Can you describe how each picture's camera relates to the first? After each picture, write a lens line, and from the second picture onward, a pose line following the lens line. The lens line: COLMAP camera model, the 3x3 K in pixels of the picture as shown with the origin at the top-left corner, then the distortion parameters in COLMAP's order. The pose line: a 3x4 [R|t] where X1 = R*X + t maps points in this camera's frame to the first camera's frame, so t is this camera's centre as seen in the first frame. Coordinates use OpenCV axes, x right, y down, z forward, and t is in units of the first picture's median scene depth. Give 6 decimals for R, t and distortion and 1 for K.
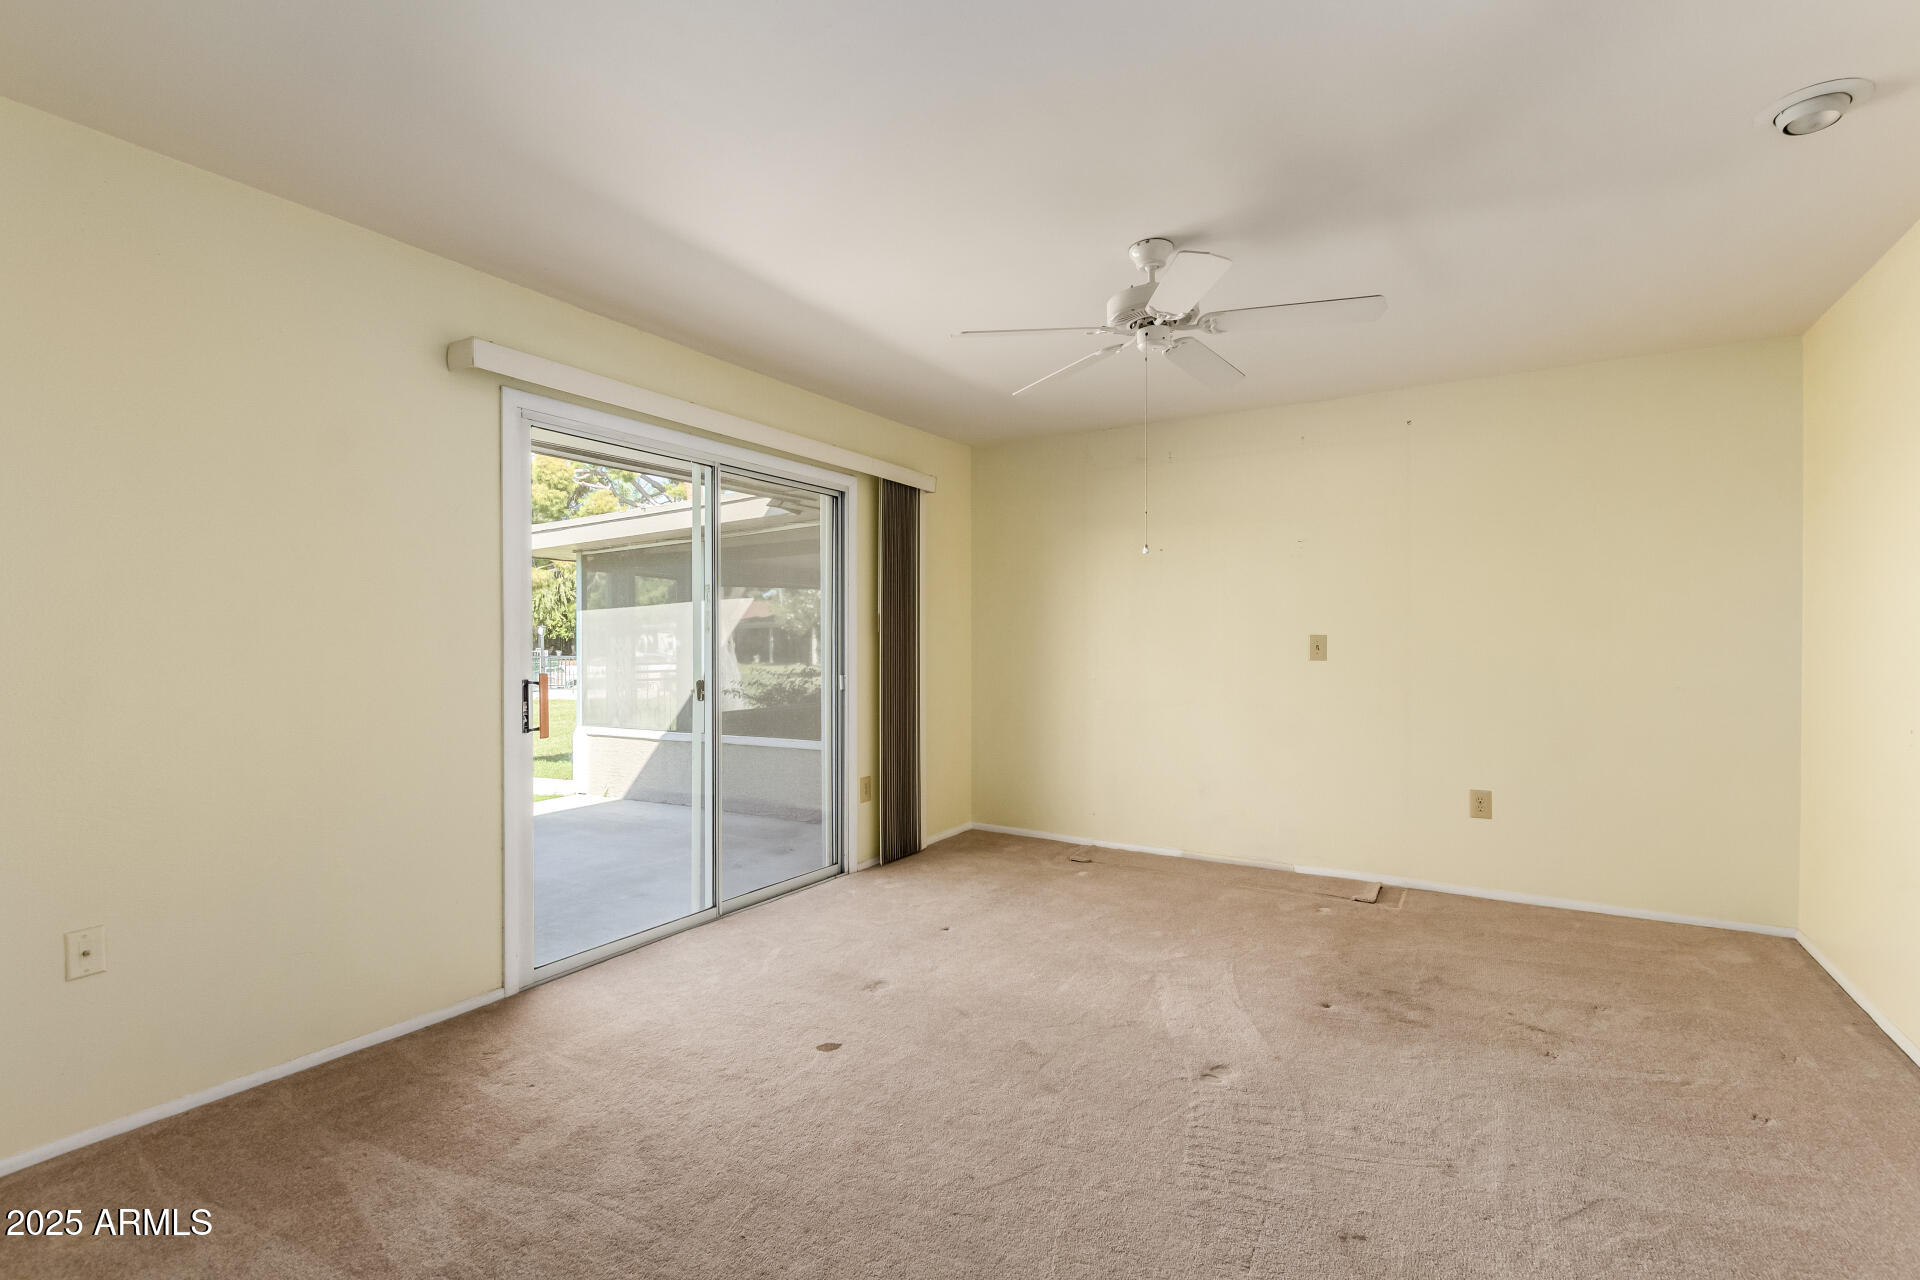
lens RADIAL K [[900.6, 0, 950.1], [0, 900.6, 640.6], [0, 0, 1]] dist [0.004764, -0.005391]
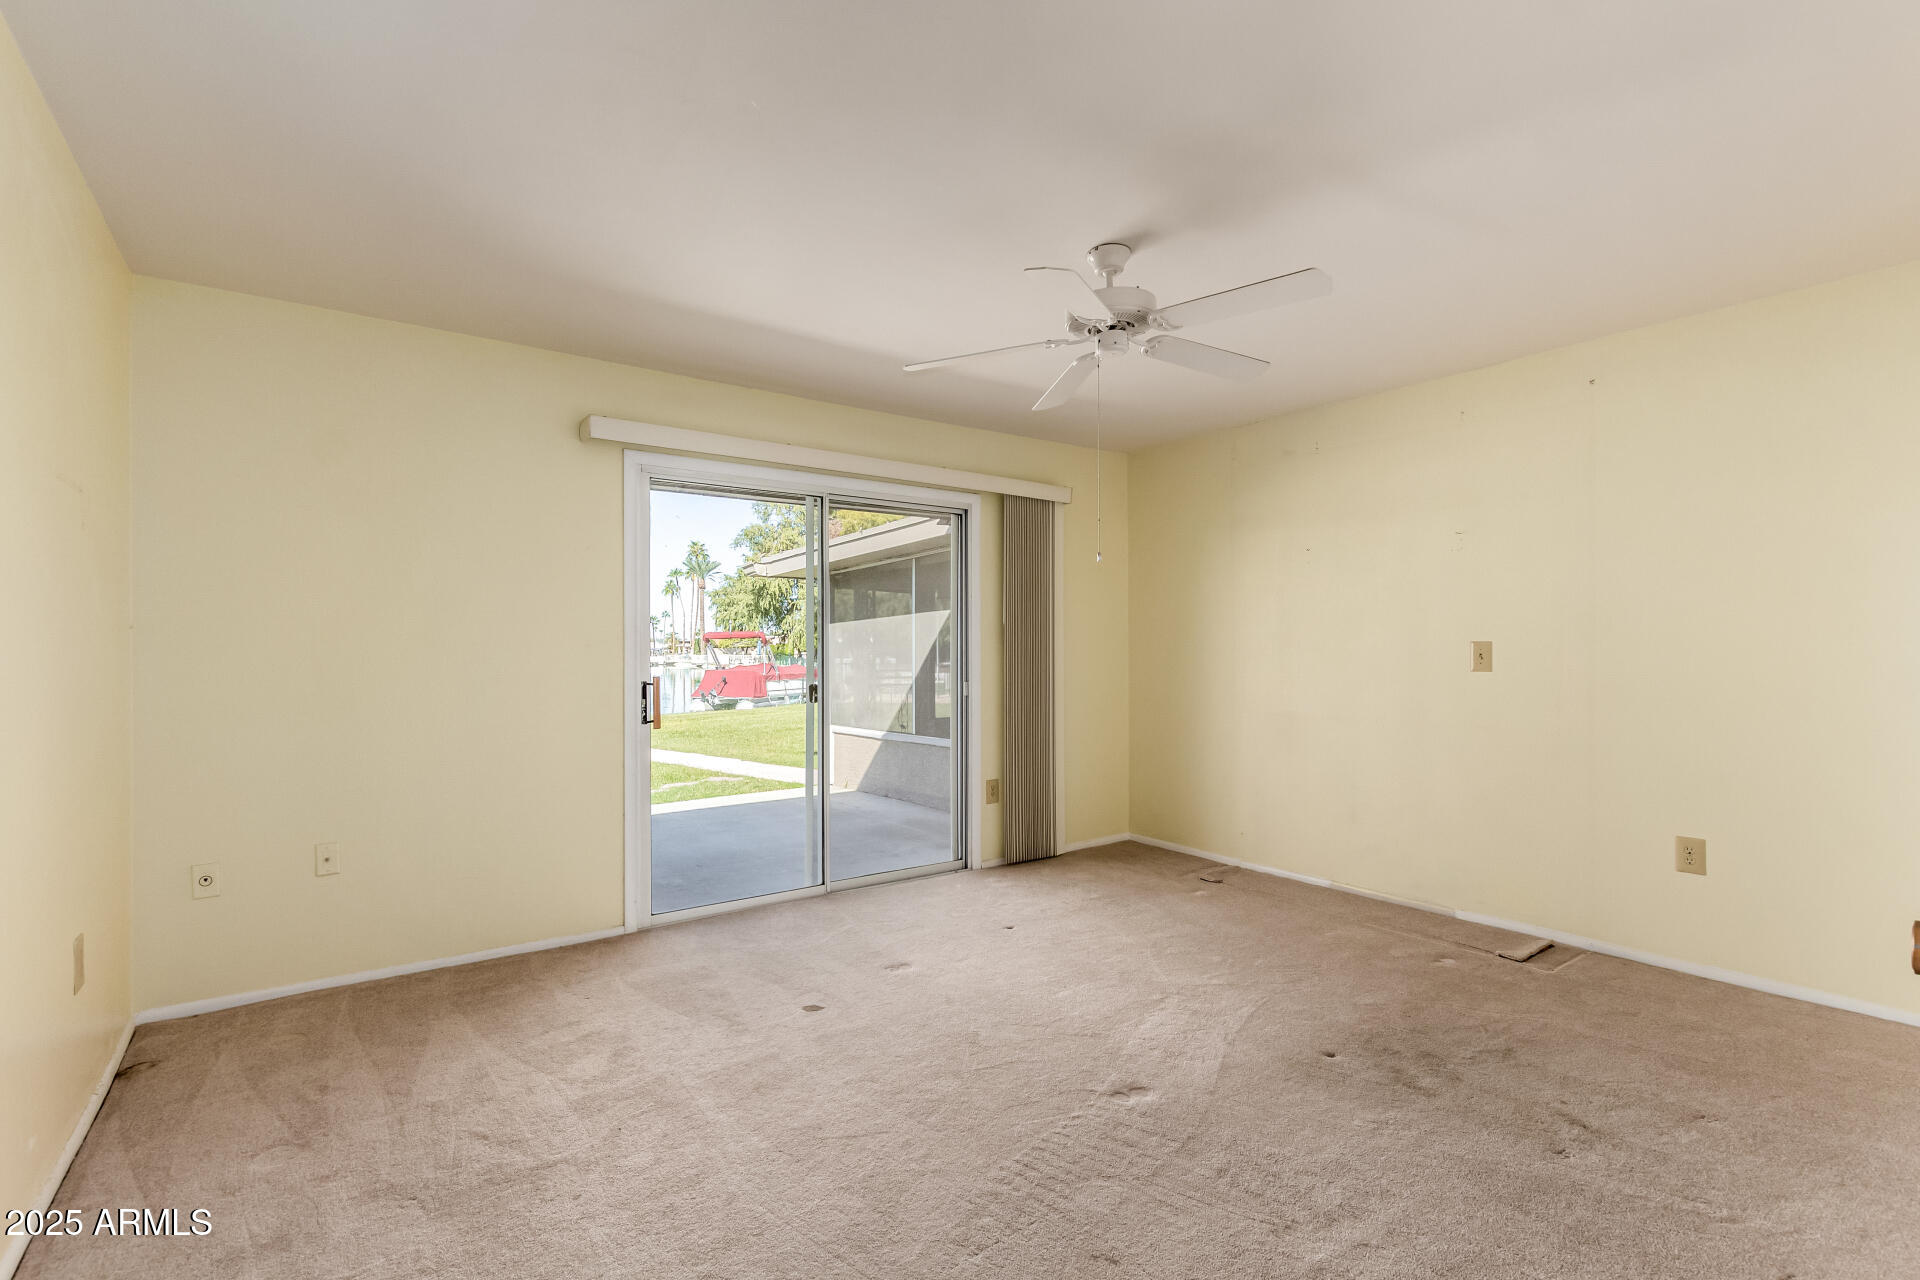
lens RADIAL K [[900.6, 0, 931.9], [0, 900.6, 642.9], [0, 0, 1]] dist [0.004764, -0.005391]
pose [[0.918042, -0.004535, -0.396458, 0.376915], [0.001647, 0.999970, -0.007623, 0.000077], [0.396481, 0.006345, 0.918021, 0.012708]]
